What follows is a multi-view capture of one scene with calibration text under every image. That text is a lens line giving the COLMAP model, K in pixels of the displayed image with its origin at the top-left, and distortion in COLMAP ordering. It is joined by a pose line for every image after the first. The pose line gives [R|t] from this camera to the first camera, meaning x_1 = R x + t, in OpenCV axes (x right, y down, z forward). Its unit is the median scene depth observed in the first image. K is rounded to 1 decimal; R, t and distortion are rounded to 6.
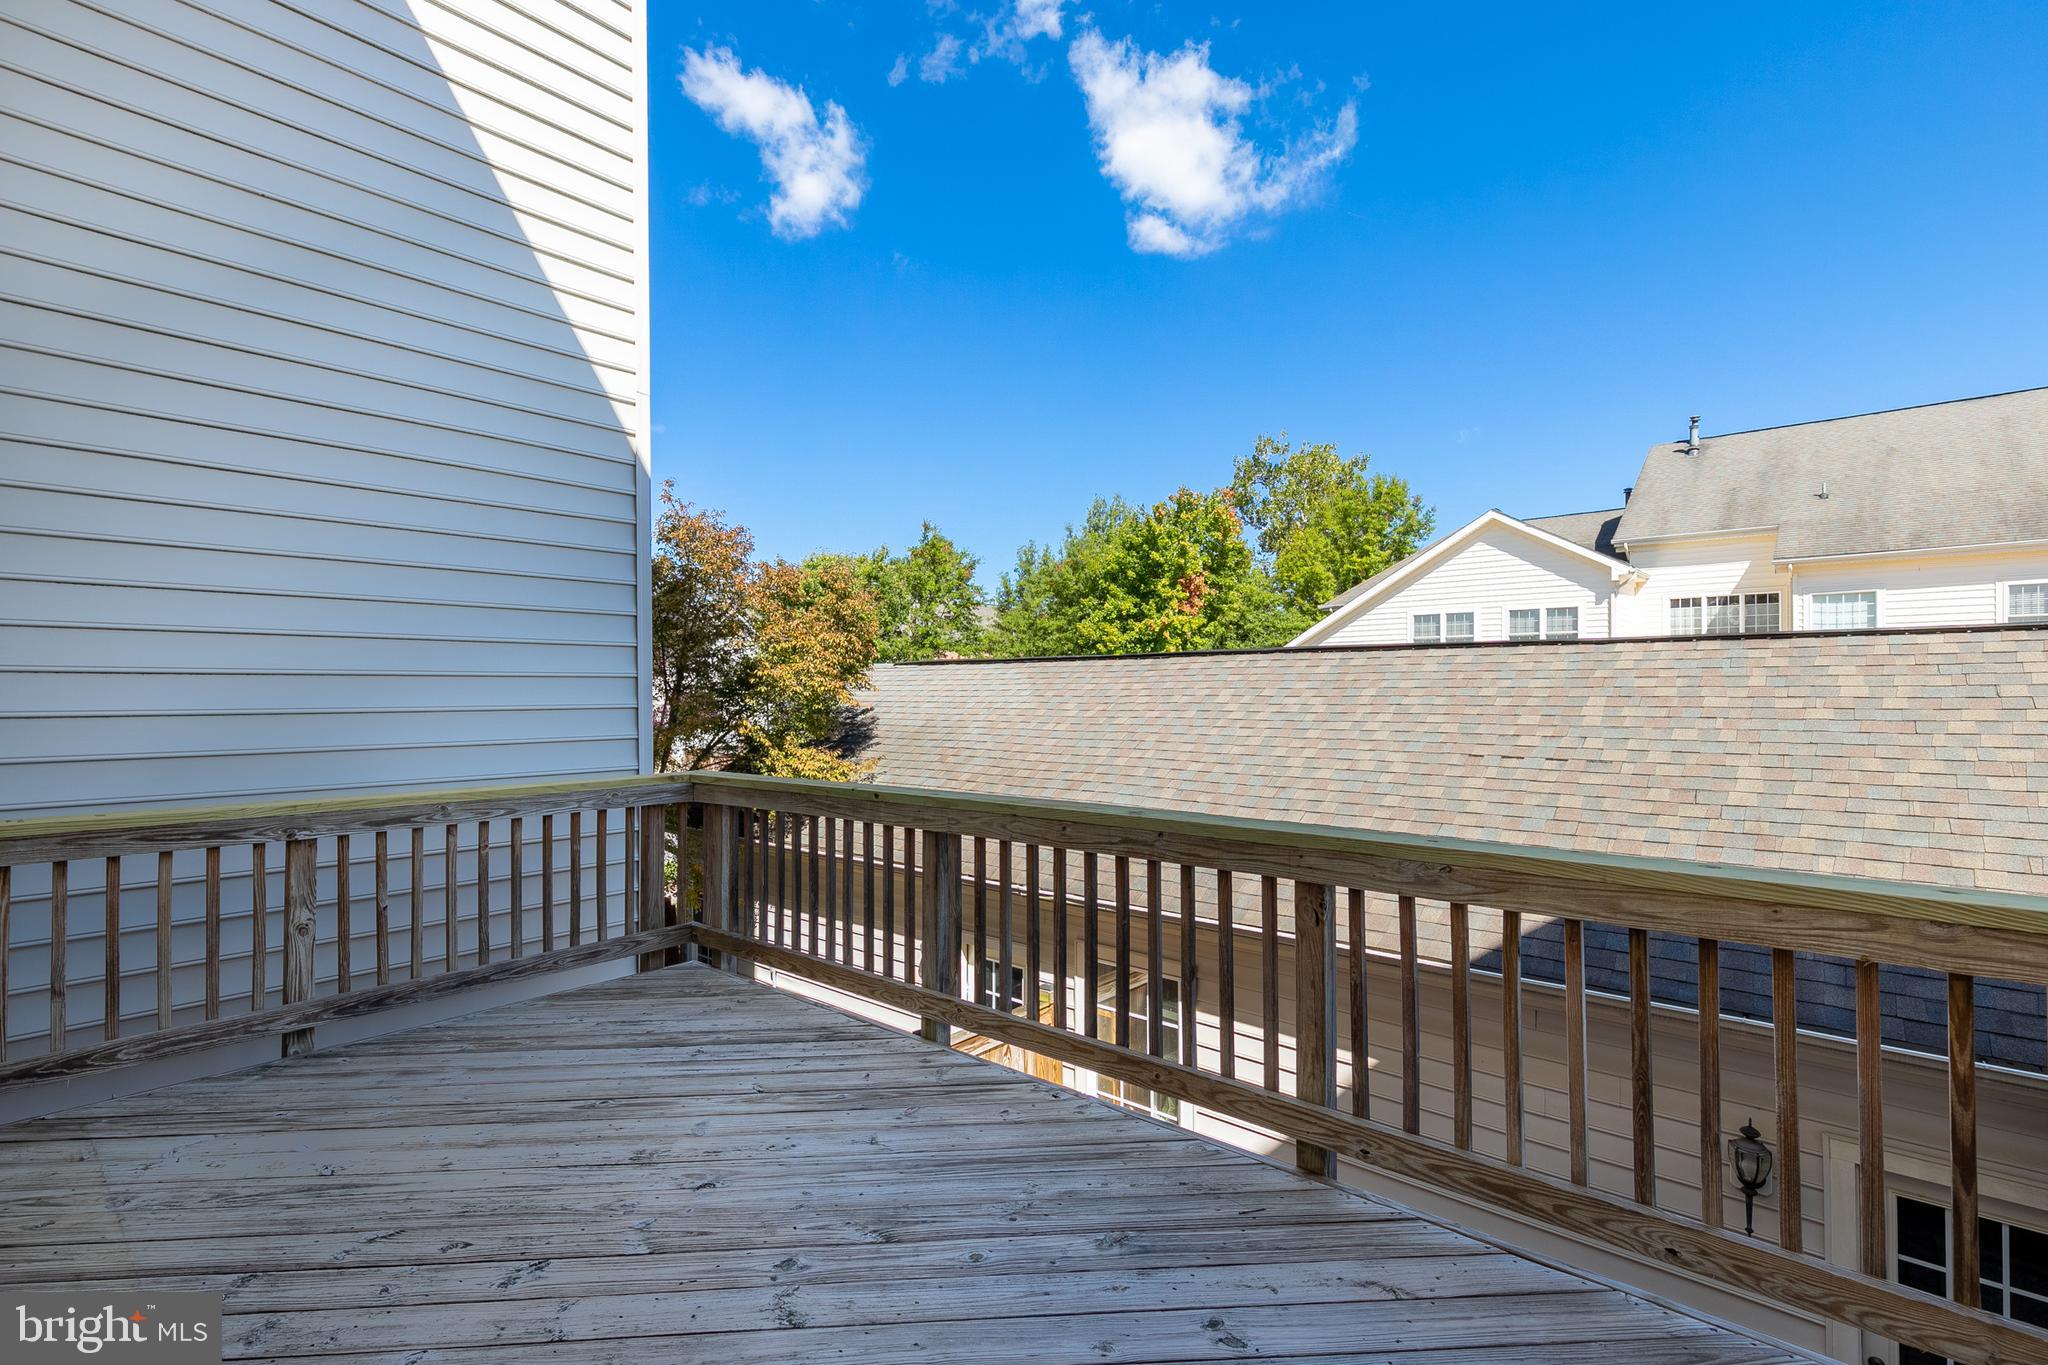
lens RADIAL K [[932.0, 0, 1023.9], [0, 932.0, 695.5], [0, 0, 1]] dist [0.011030, -0.000813]
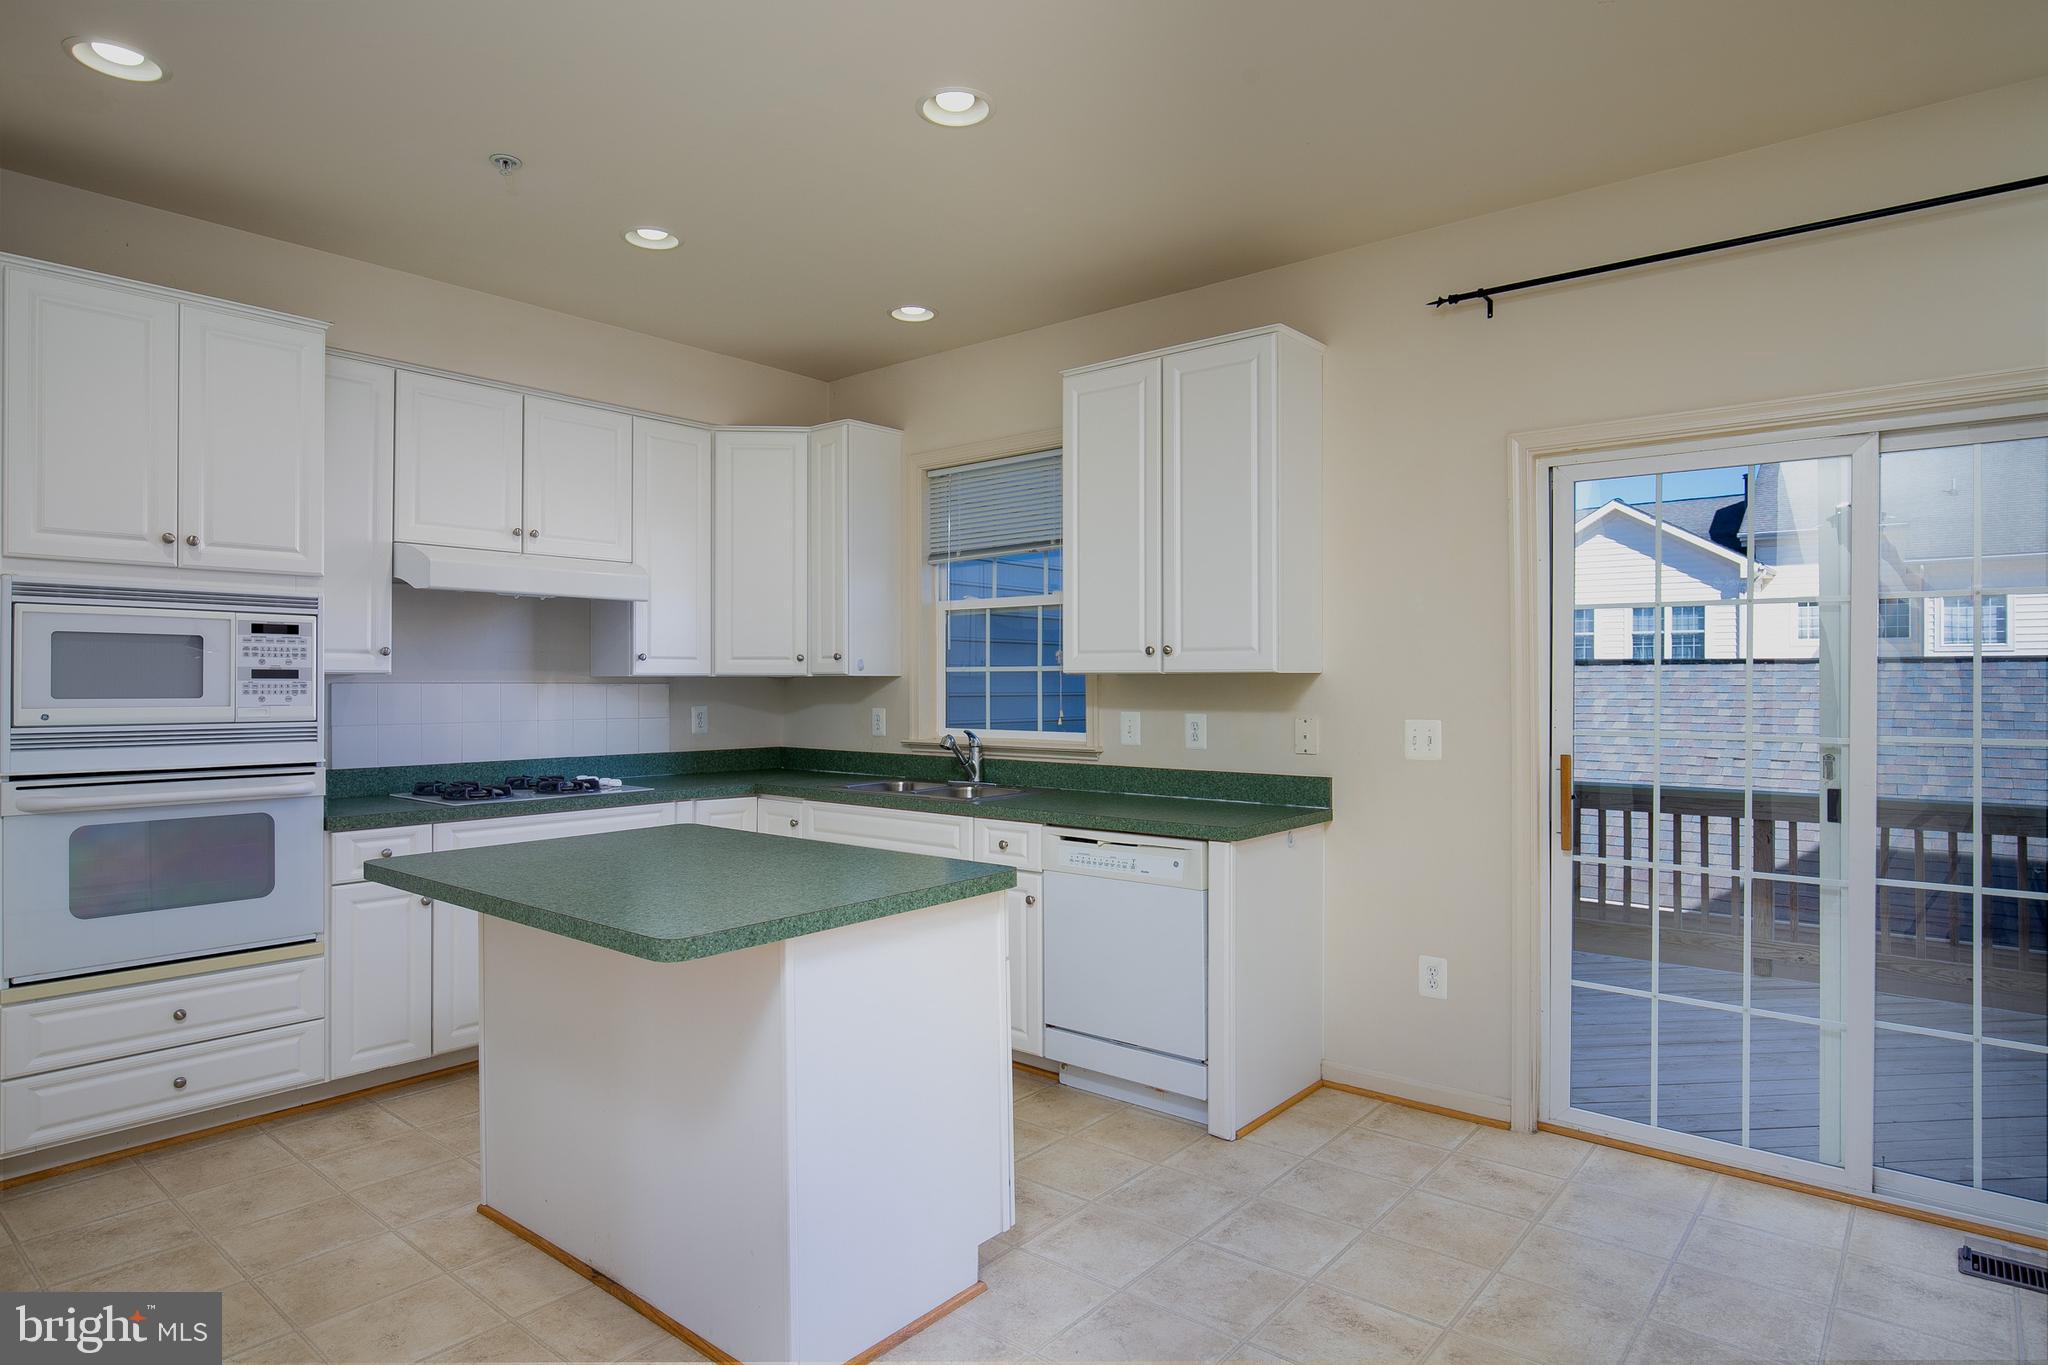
lens RADIAL K [[1166.2, 0, 1031.2], [0, 1166.2, 683.4], [0, 0, 1]] dist [0.002283, 0.001259]
pose [[0.998824, 0.006822, 0.047996, -0.438634], [-0.006560, 0.999963, -0.005621, -0.016333], [-0.048032, 0.005299, 0.998832, -0.435858]]
